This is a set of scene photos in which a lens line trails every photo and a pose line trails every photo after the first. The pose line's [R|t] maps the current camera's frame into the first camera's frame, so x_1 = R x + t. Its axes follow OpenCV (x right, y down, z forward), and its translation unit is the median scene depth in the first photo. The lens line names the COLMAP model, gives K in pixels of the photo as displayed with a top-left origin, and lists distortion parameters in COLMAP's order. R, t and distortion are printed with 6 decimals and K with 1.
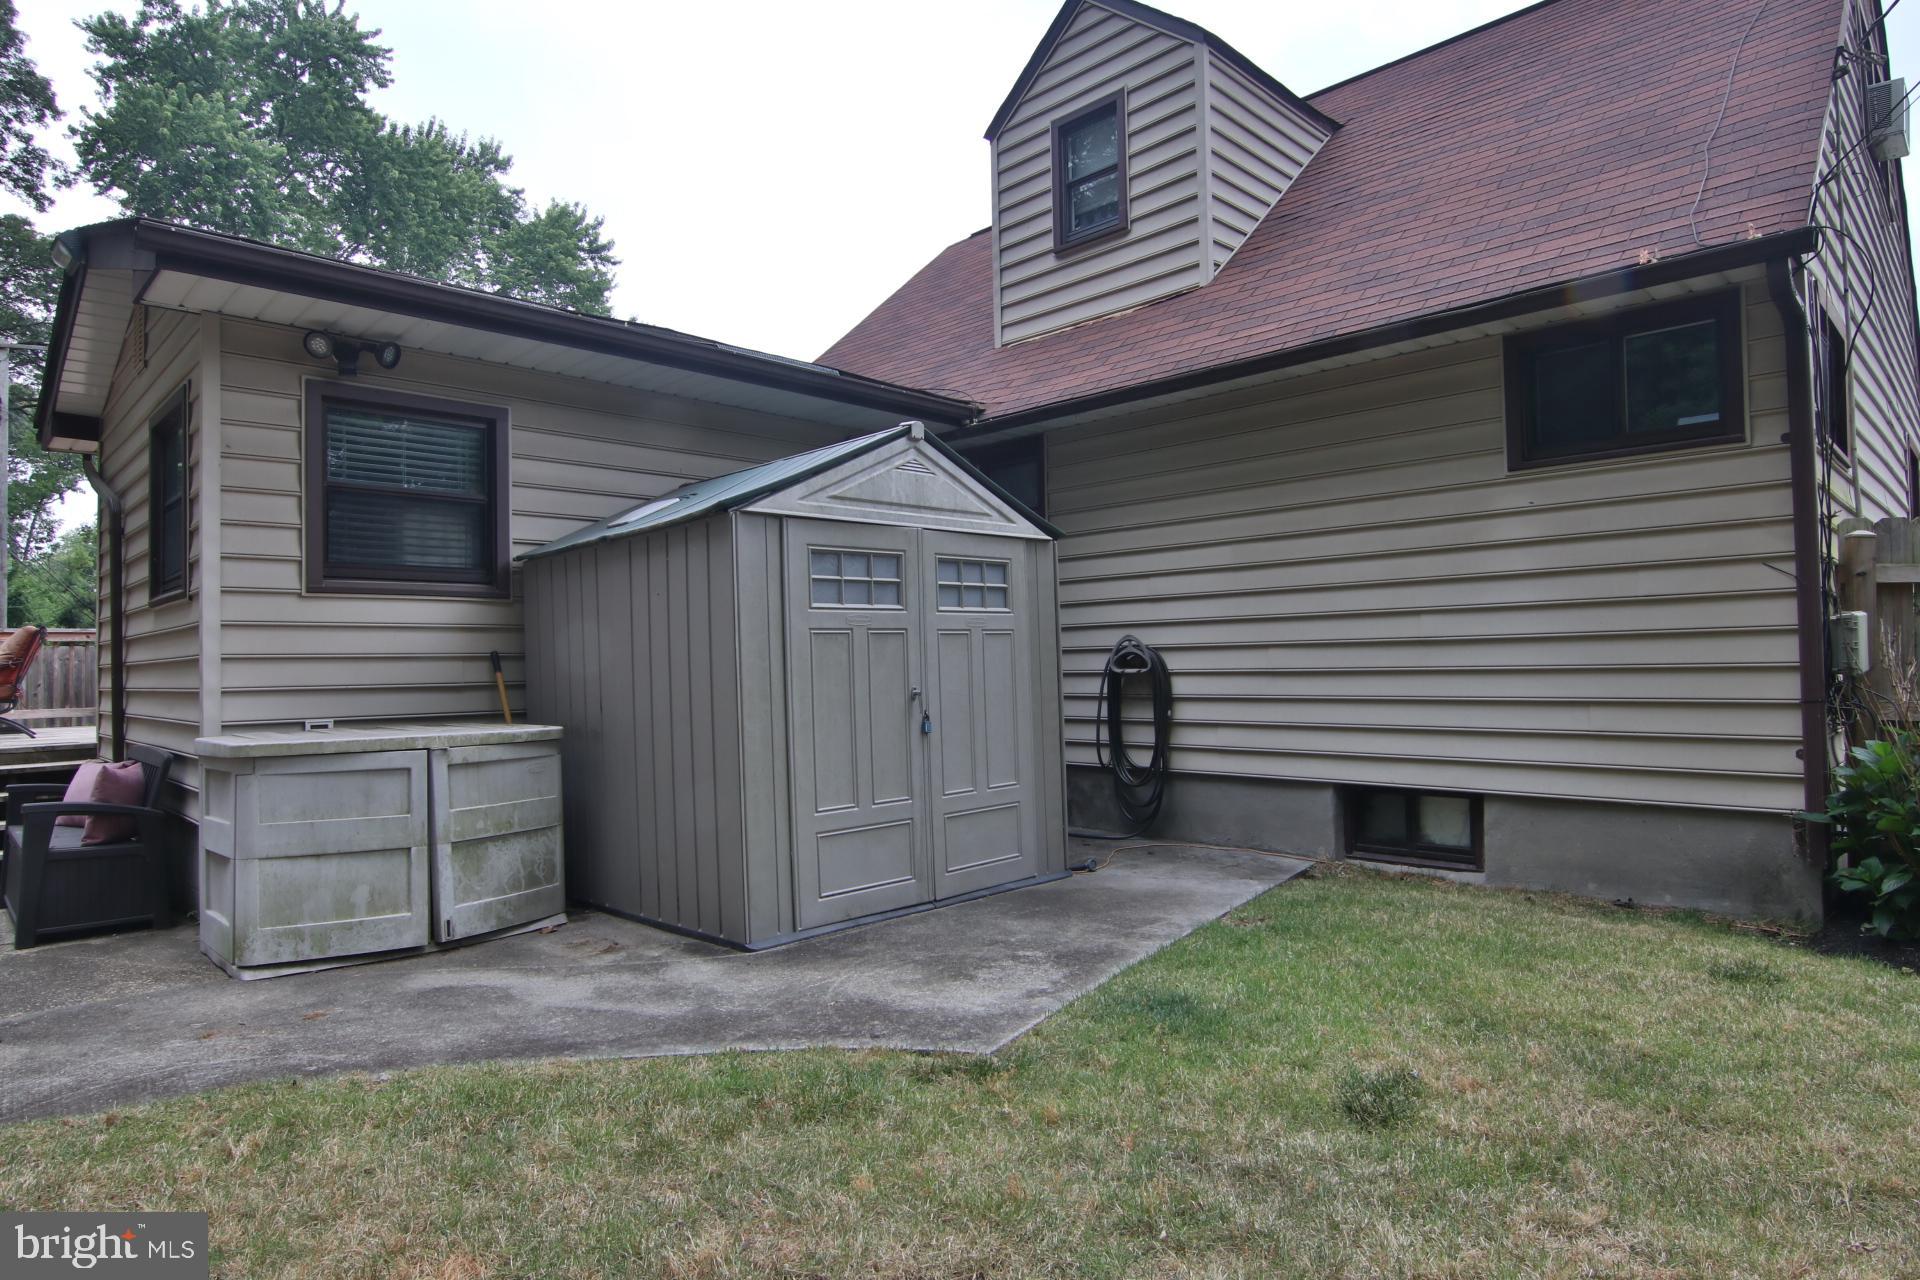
lens RADIAL K [[1097.3, 0, 949.7], [0, 1097.3, 642.1], [0, 0, 1]] dist [-0.001169, -0.014844]
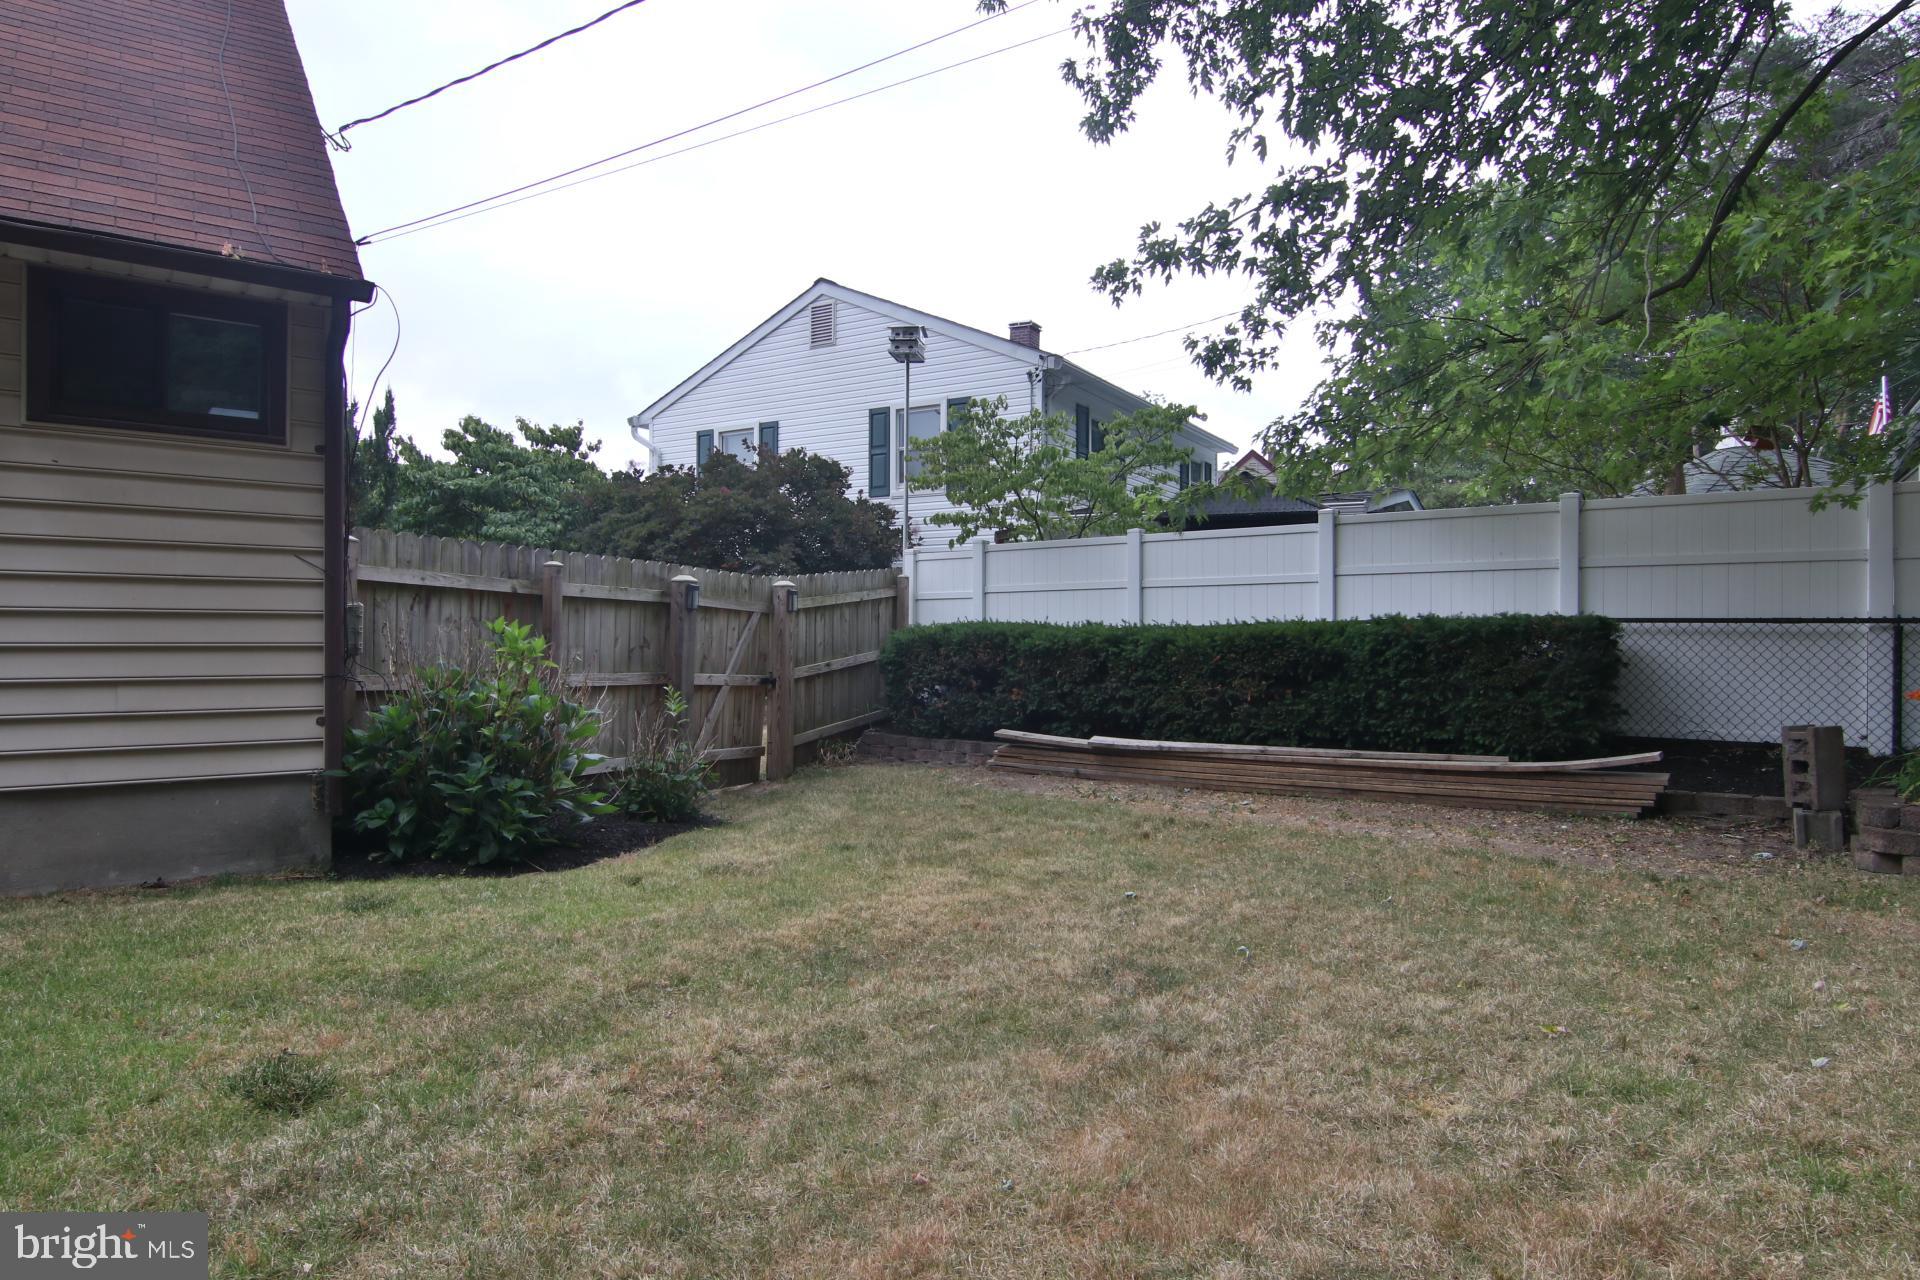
lens RADIAL K [[1097.3, 0, 969.5], [0, 1097.3, 630.9], [0, 0, 1]] dist [-0.001169, -0.014844]
pose [[0.108856, 0.023545, 0.993779, -0.313558], [-0.029848, 0.999346, -0.020408, 0.009051], [-0.993609, -0.027441, 0.109487, 0.179837]]
